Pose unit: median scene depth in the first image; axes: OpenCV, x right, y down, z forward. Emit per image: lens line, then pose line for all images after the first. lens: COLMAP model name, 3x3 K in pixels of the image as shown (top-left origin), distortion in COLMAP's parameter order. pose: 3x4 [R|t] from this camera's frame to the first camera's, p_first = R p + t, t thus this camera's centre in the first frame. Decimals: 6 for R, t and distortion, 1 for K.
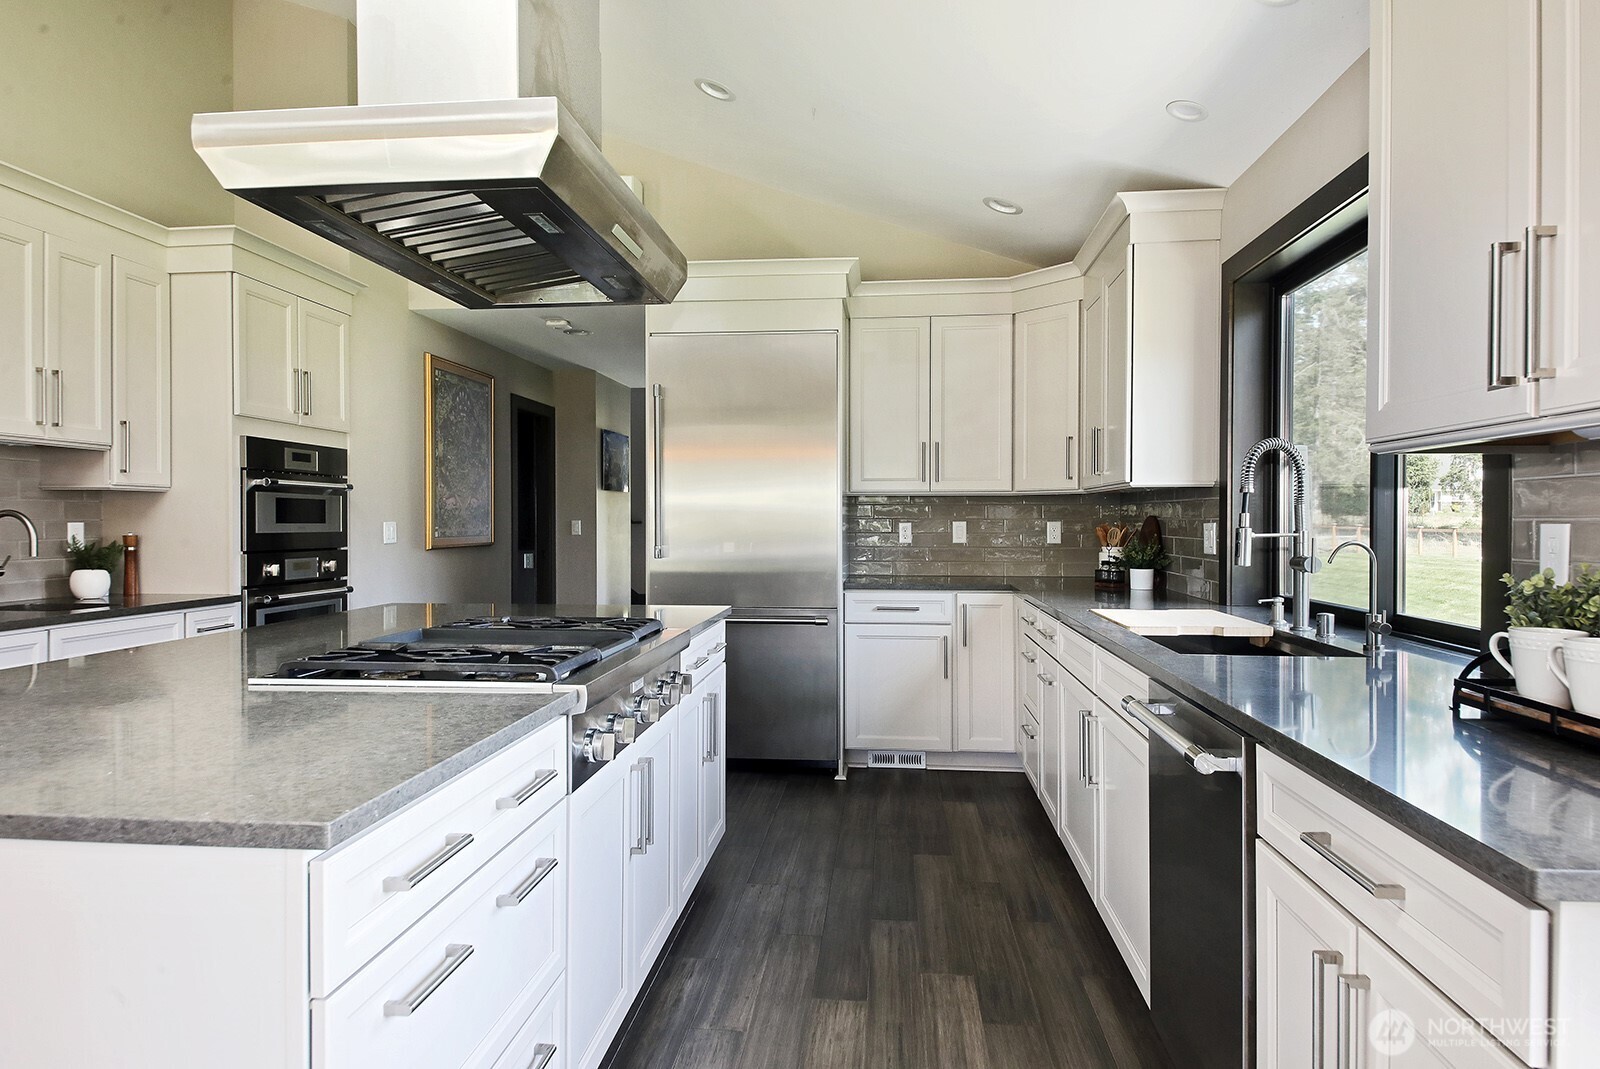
lens RADIAL K [[918.5, 0, 795.4], [0, 918.5, 527.3], [0, 0, 1]] dist [0.001990, 0.000432]
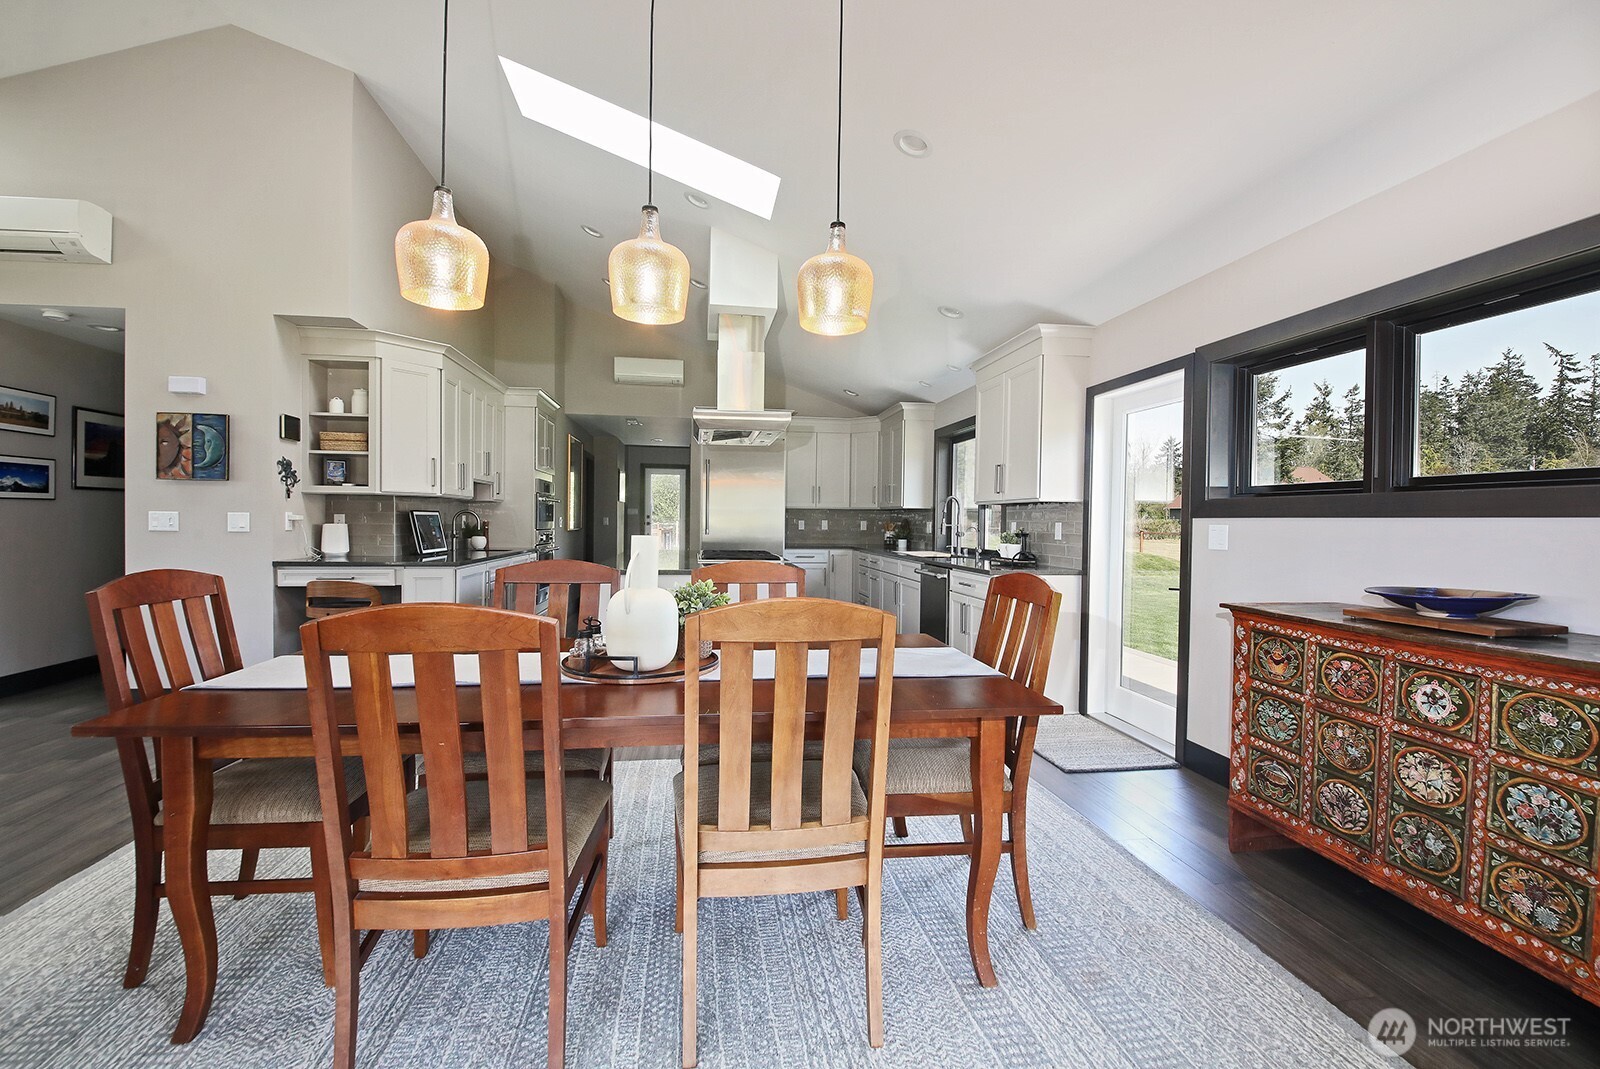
lens RADIAL K [[680.6, 0, 802.0], [0, 680.6, 533.3], [0, 0, 1]] dist [-0.001821, -0.000611]
pose [[0.961494, 0.004998, 0.274782, -0.462323], [-0.008439, 0.999900, 0.011343, 0.009922], [-0.274697, -0.013225, 0.961440, -0.833899]]
